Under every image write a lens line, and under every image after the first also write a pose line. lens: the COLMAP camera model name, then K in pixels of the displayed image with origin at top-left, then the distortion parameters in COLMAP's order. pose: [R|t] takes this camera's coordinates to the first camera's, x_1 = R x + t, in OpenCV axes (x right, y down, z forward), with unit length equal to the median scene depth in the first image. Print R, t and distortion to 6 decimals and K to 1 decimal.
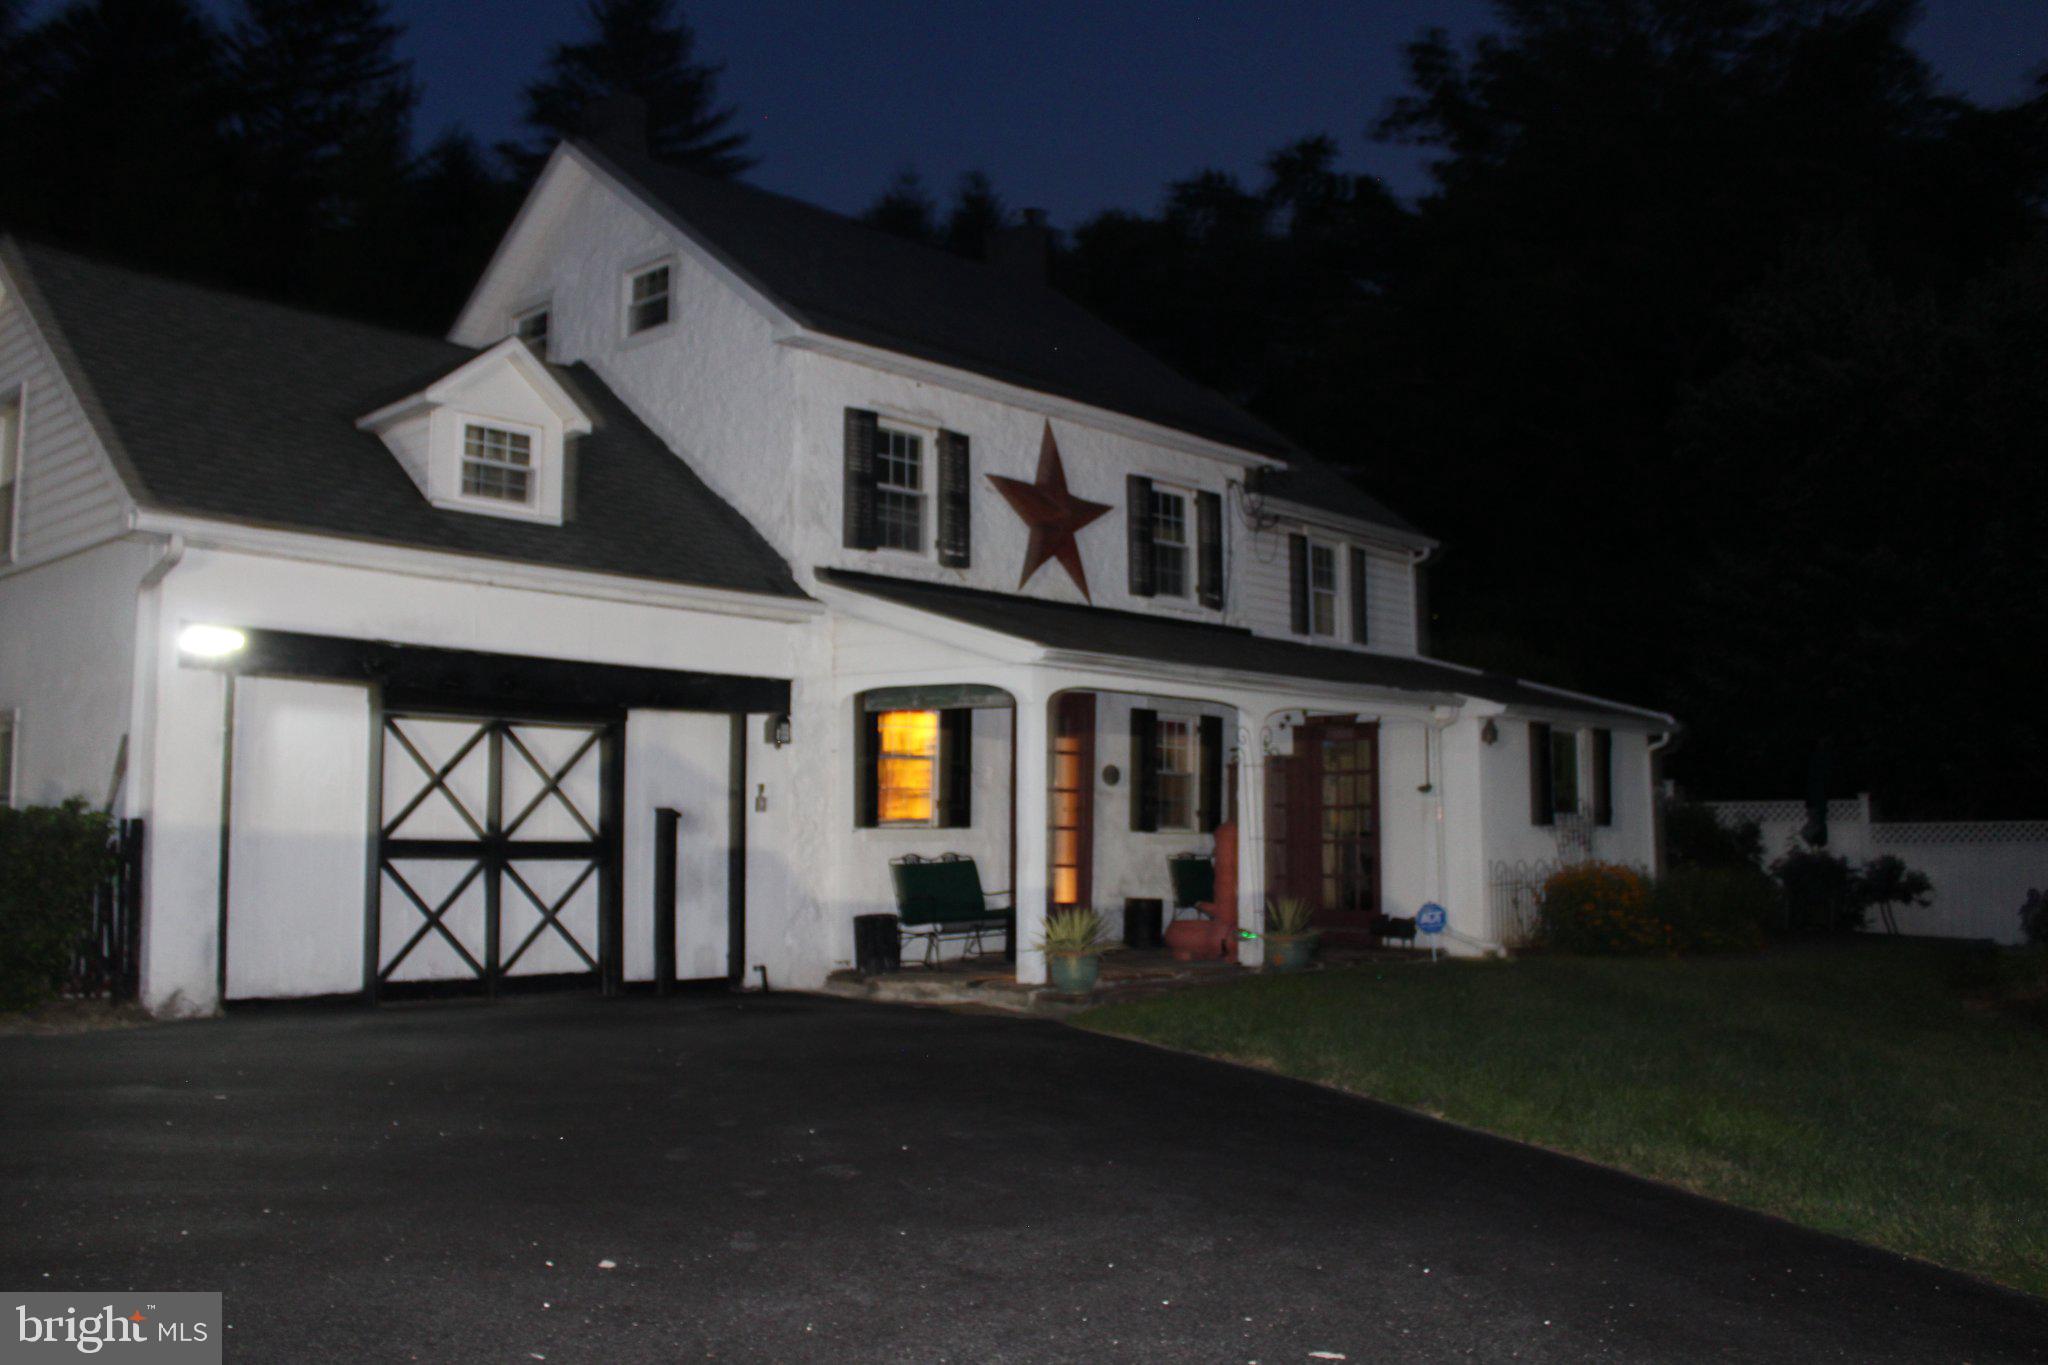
lens RADIAL K [[1856.6, 0, 1024.0], [0, 1856.6, 682.5], [0, 0, 1]] dist [-0.124292, 0.005818]
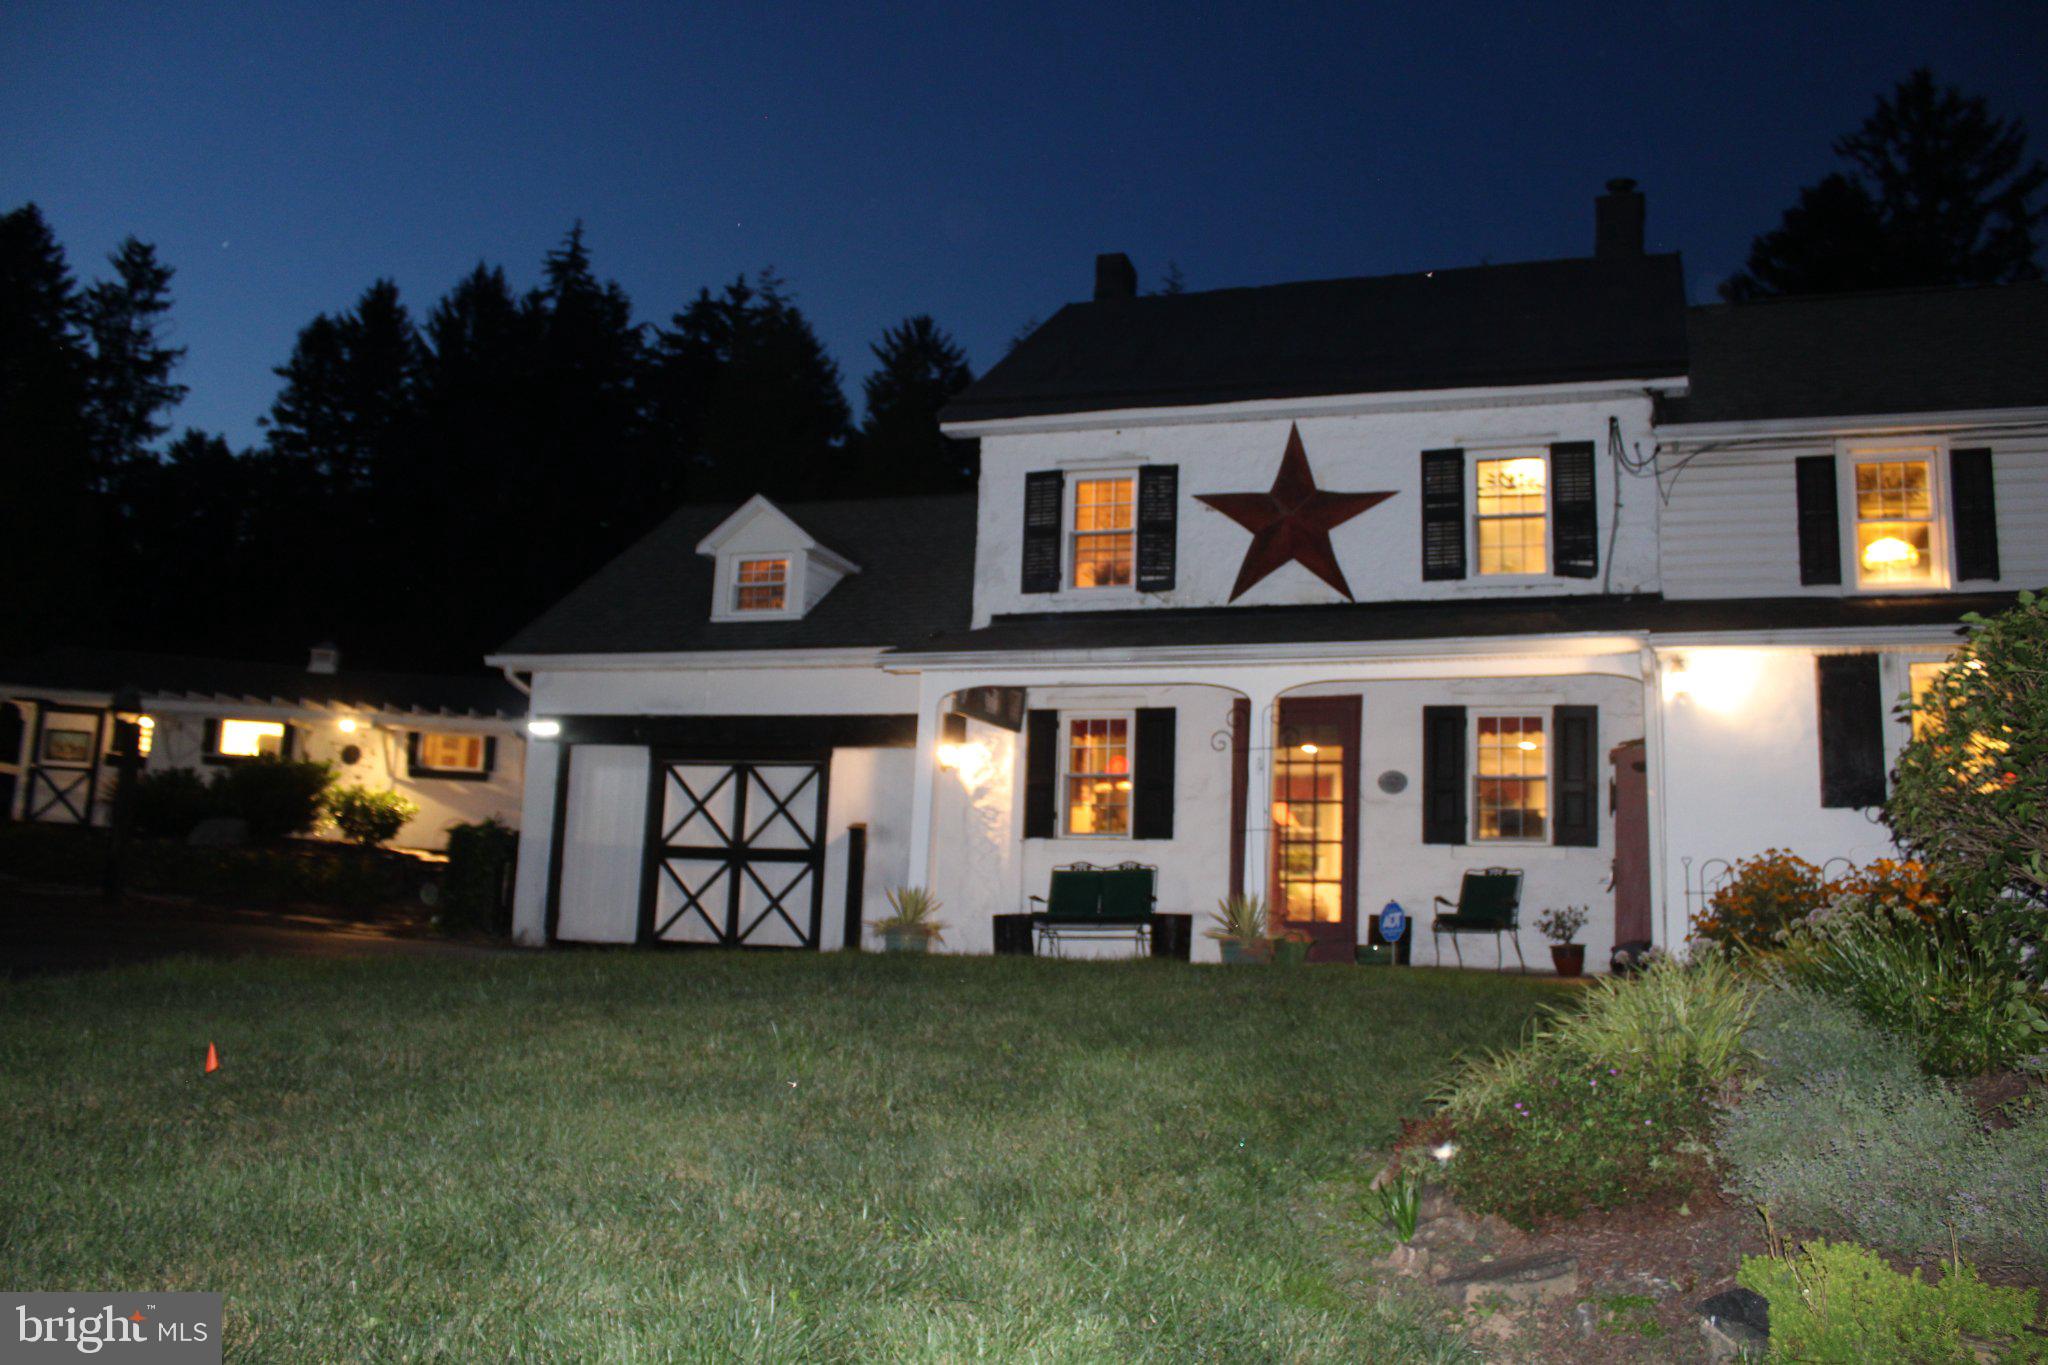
lens RADIAL K [[1698.6, 0, 1024.0], [0, 1698.6, 682.5], [0, 0, 1]] dist [-0.164982, 0.166436]
pose [[0.382896, -0.136106, -0.913710, 0.871897], [0.040998, 0.990616, -0.130381, 0.120552], [0.922881, 0.012462, 0.384883, 0.609691]]
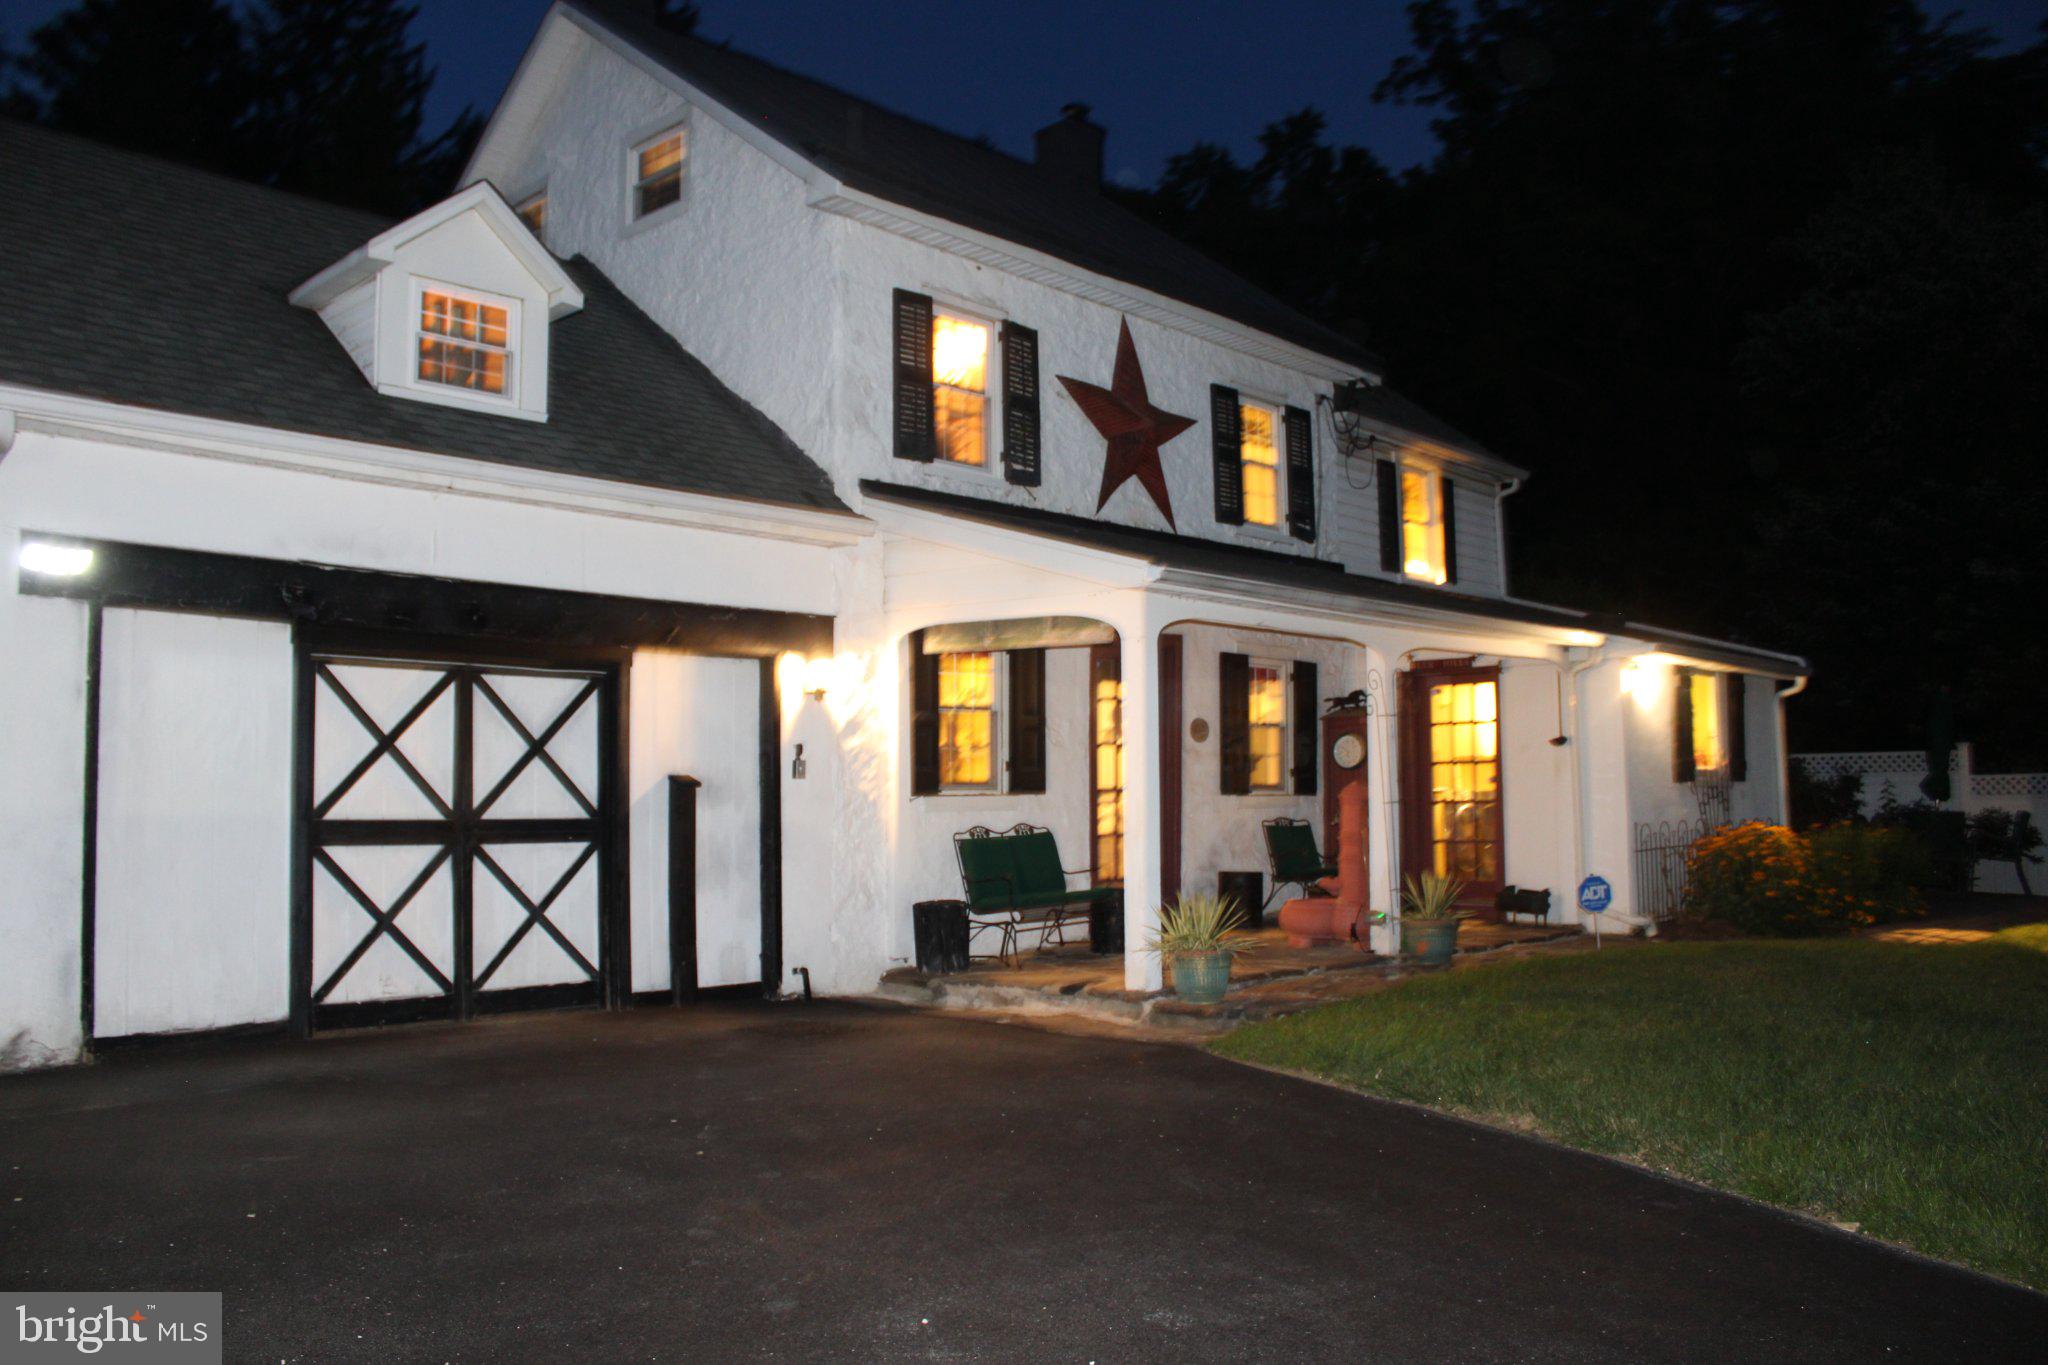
lens RADIAL K [[1698.6, 0, 1024.0], [0, 1698.6, 682.5], [0, 0, 1]] dist [-0.164982, 0.166436]
pose [[0.999936, -0.010768, 0.003480, -0.044123], [0.010703, 0.999778, 0.018132, 0.014986], [-0.003674, -0.018093, 0.999830, 0.250370]]
